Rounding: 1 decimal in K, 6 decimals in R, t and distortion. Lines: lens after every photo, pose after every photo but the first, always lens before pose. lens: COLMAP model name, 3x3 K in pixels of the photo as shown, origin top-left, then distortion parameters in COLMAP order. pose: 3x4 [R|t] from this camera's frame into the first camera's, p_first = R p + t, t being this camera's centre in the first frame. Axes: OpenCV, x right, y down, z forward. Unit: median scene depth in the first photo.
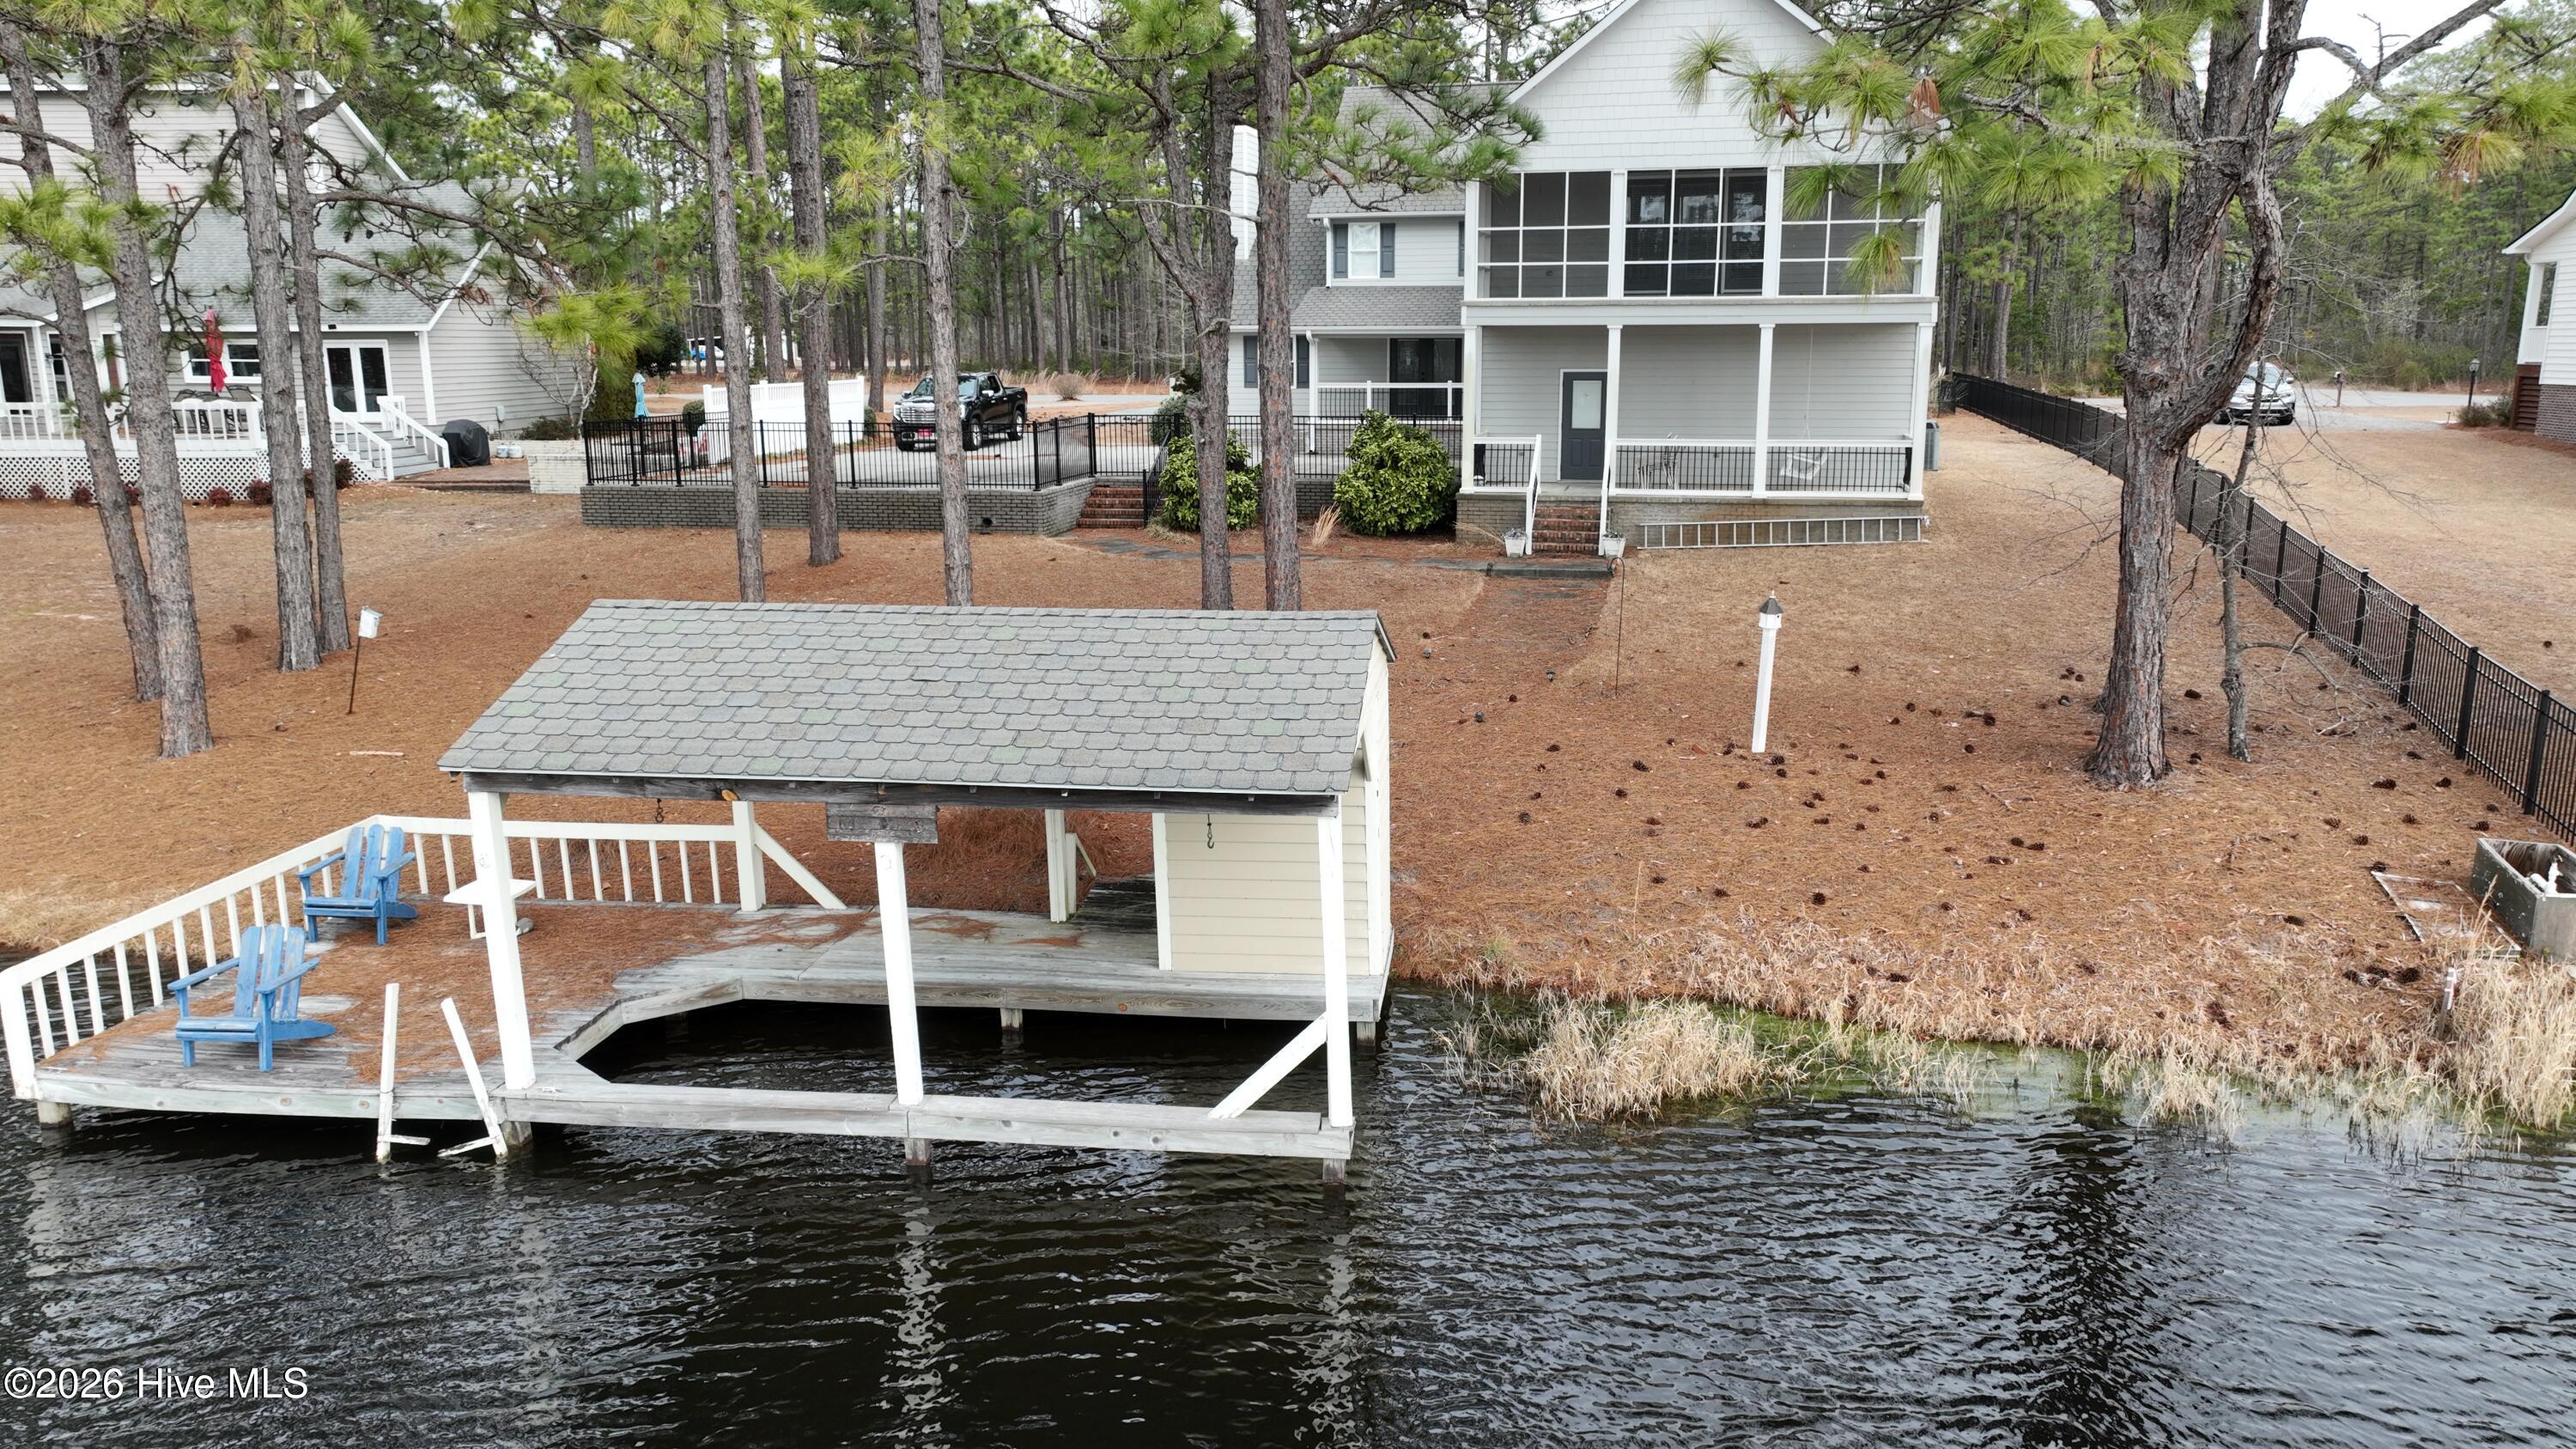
lens RADIAL K [[1822.9, 0, 1288.0], [0, 1822.9, 724.5], [0, 0, 1]] dist [0.006100, 0.009619]
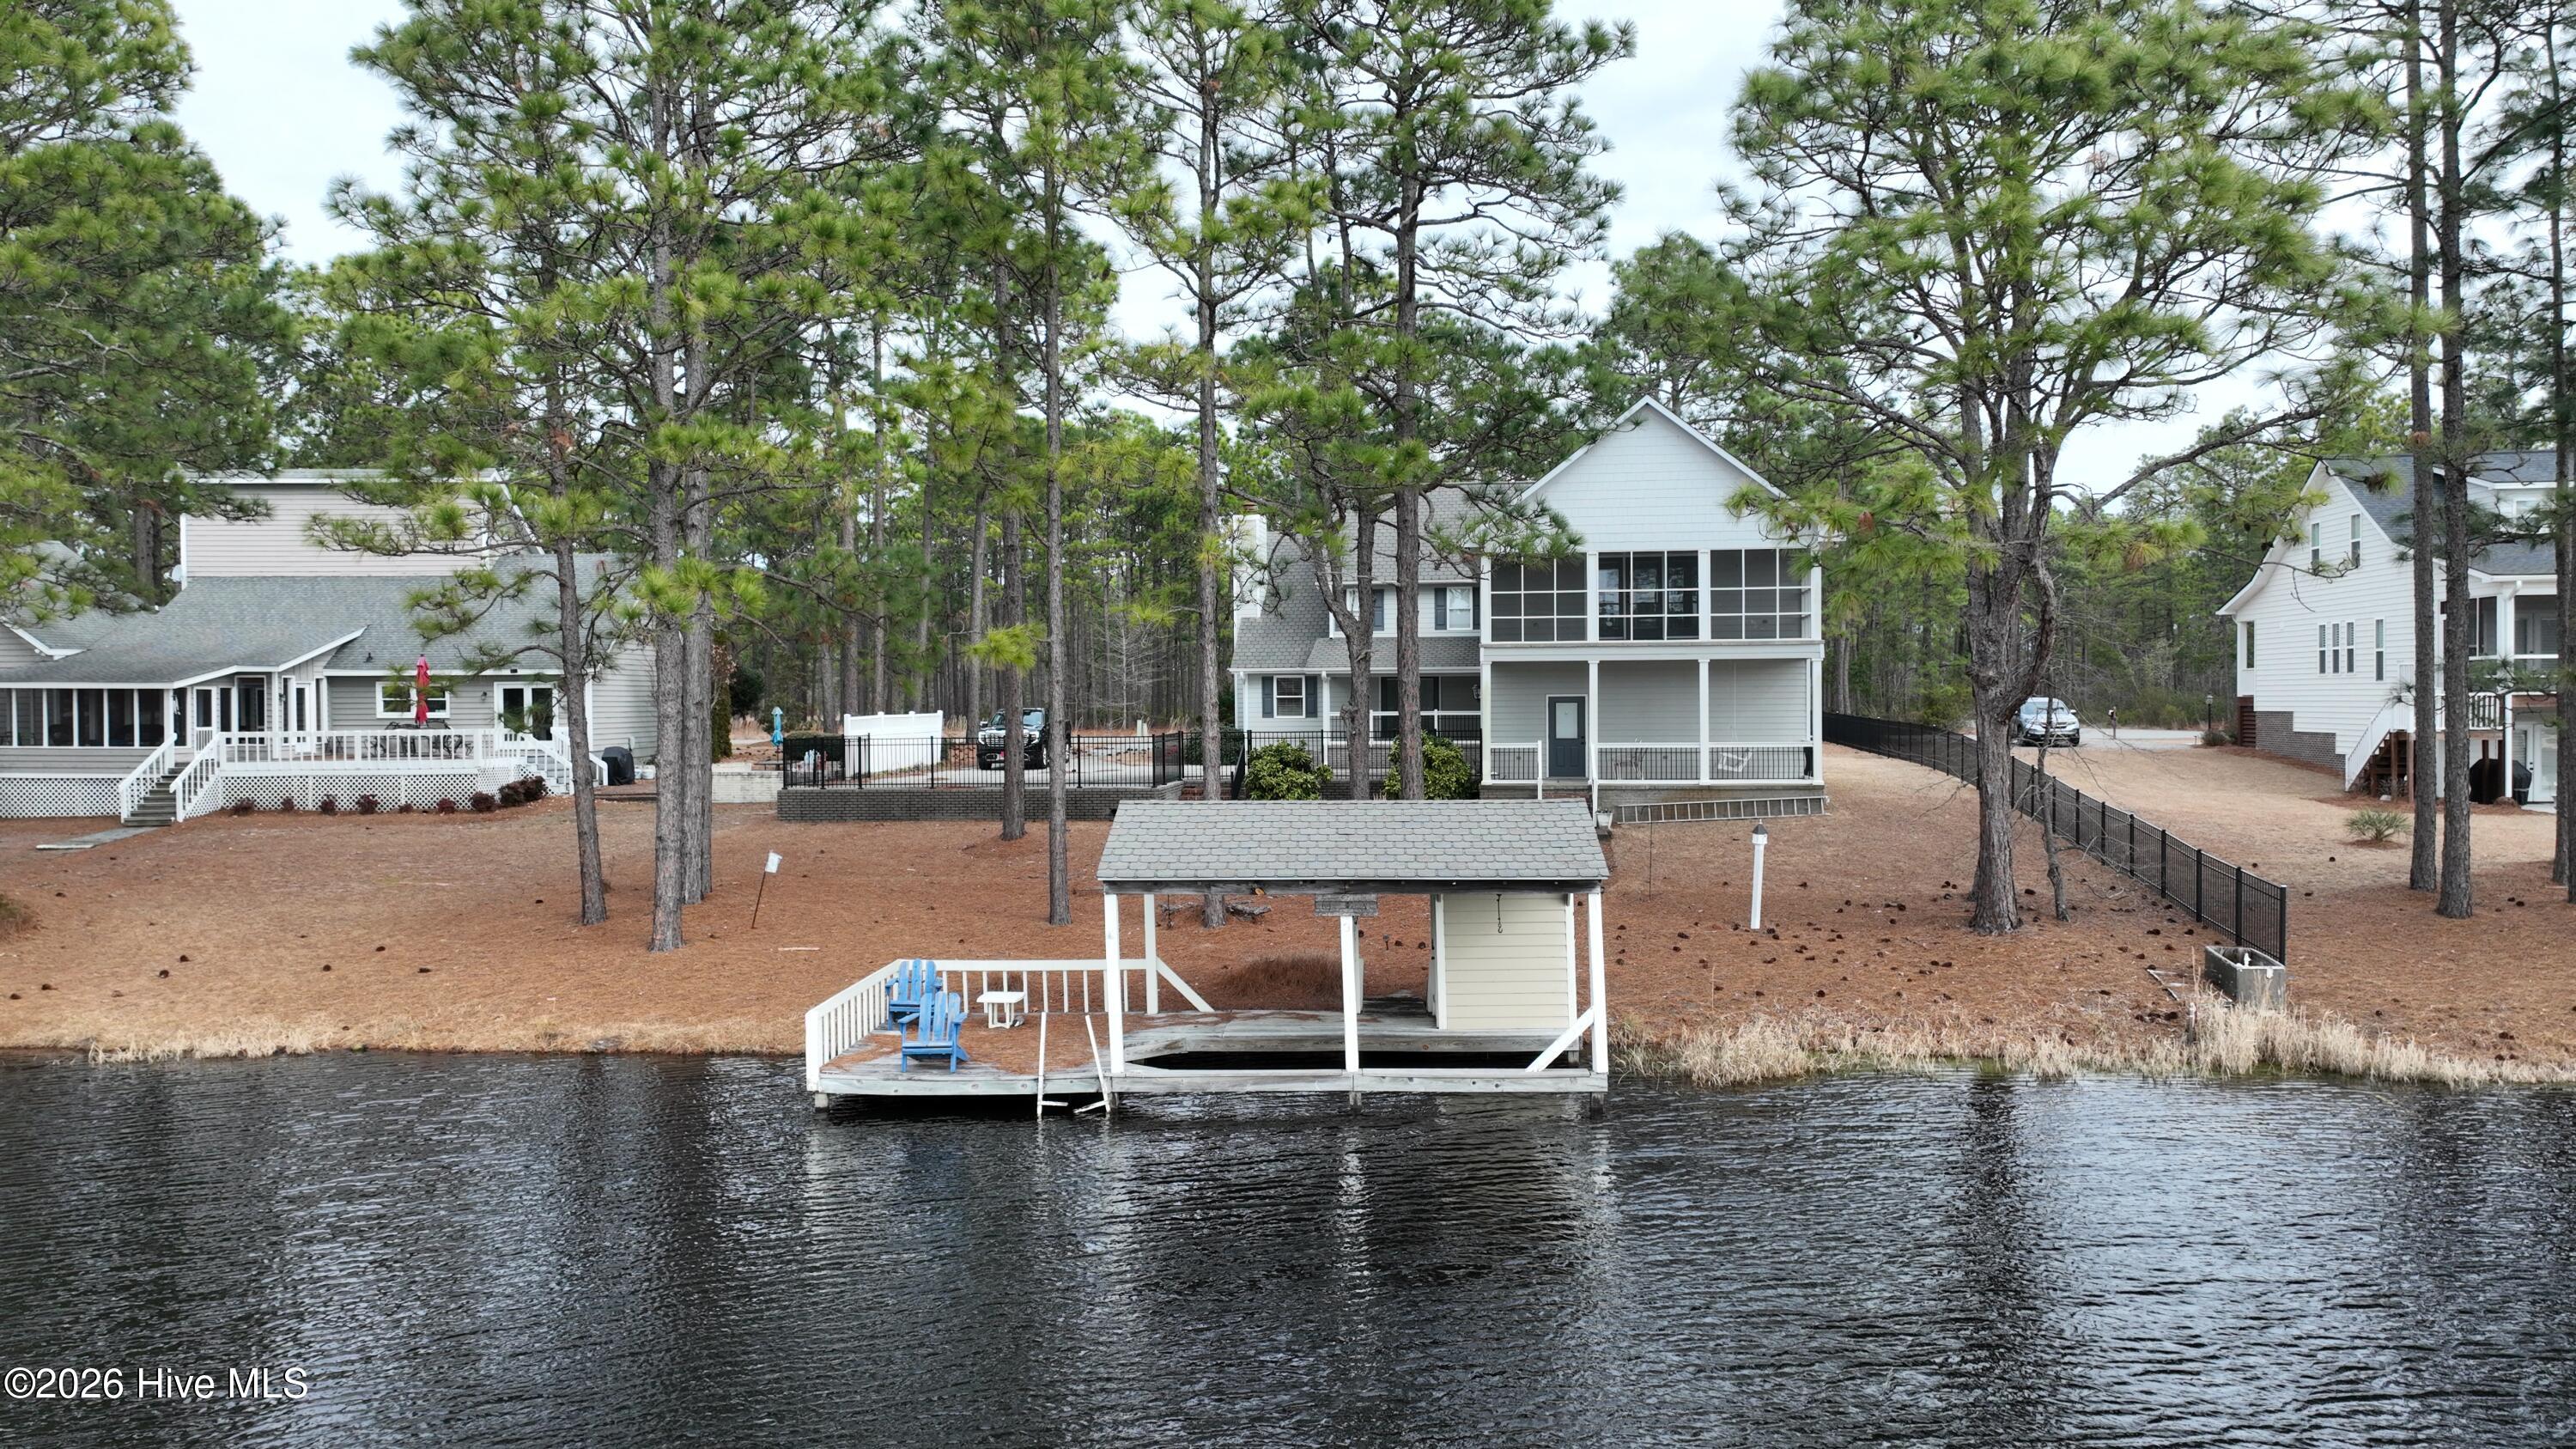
lens RADIAL K [[1822.9, 0, 1288.0], [0, 1822.9, 724.5], [0, 0, 1]] dist [0.006100, 0.009619]
pose [[0.996261, -0.004545, 0.086272, -0.173700], [0.021234, 0.980865, -0.193530, 0.090827], [-0.083742, 0.194638, 0.977294, -0.318585]]
